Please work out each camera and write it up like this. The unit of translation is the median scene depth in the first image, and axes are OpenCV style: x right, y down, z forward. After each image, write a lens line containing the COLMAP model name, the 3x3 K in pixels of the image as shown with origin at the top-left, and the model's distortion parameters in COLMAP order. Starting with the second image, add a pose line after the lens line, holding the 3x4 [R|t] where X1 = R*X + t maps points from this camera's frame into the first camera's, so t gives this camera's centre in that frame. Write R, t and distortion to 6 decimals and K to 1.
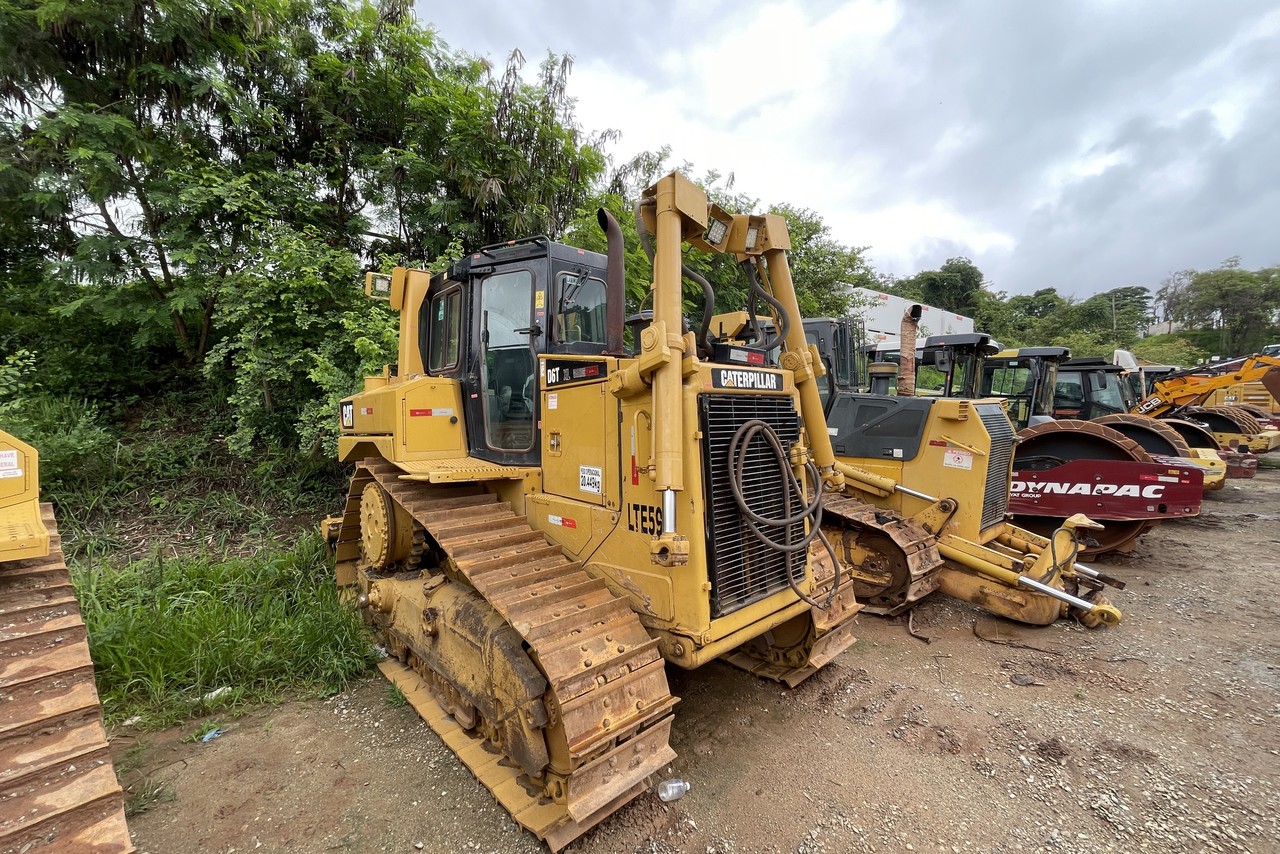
lens RADIAL K [[509.6, 0, 643.3], [0, 509.6, 428.5], [0, 0, 1]] dist [-0.000558, -0.000306]
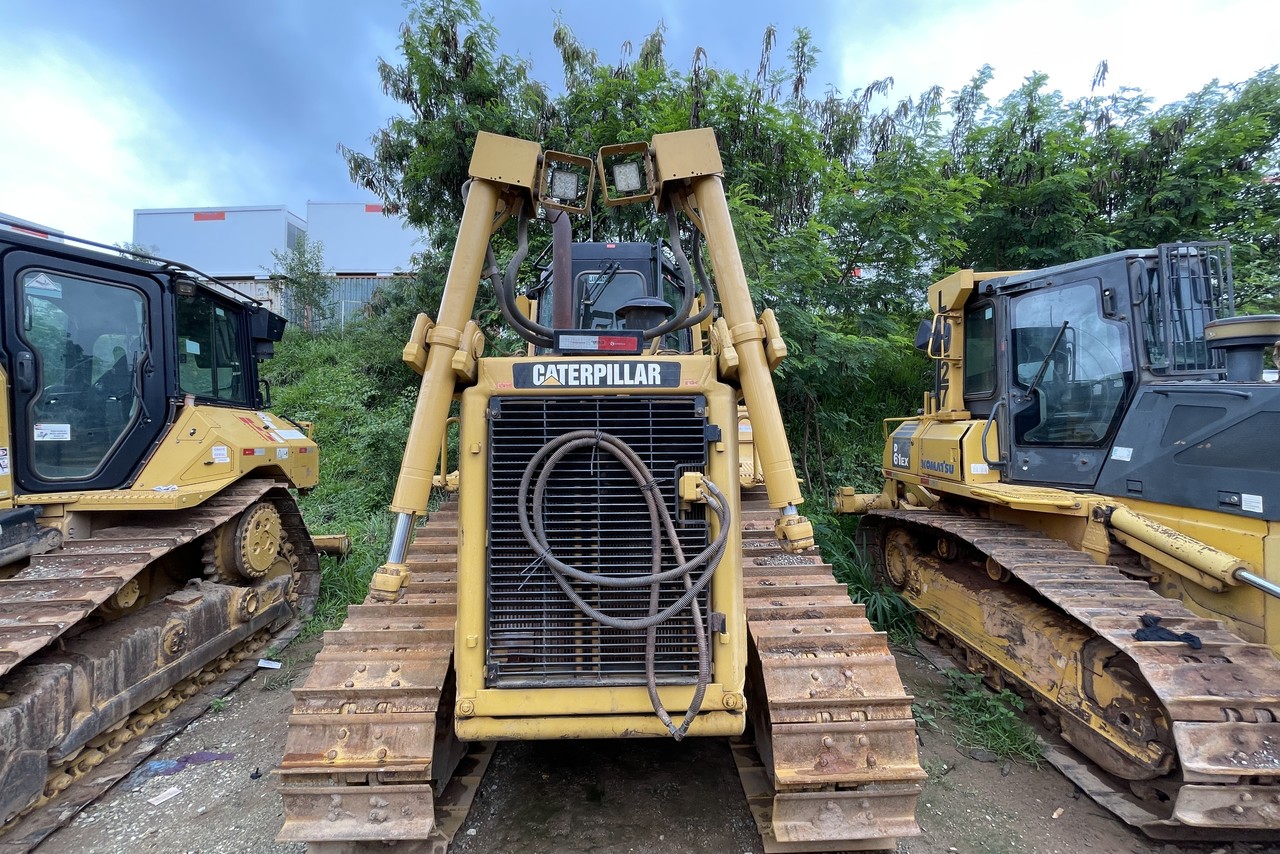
lens RADIAL K [[509.6, 0, 644.0], [0, 509.6, 430.5], [0, 0, 1]] dist [-0.000558, -0.000306]
pose [[0.749104, 0.003365, -0.662444, 0.729922], [-0.015558, 0.999801, -0.012515, -0.008451], [0.662270, 0.019682, 0.749007, 0.505939]]
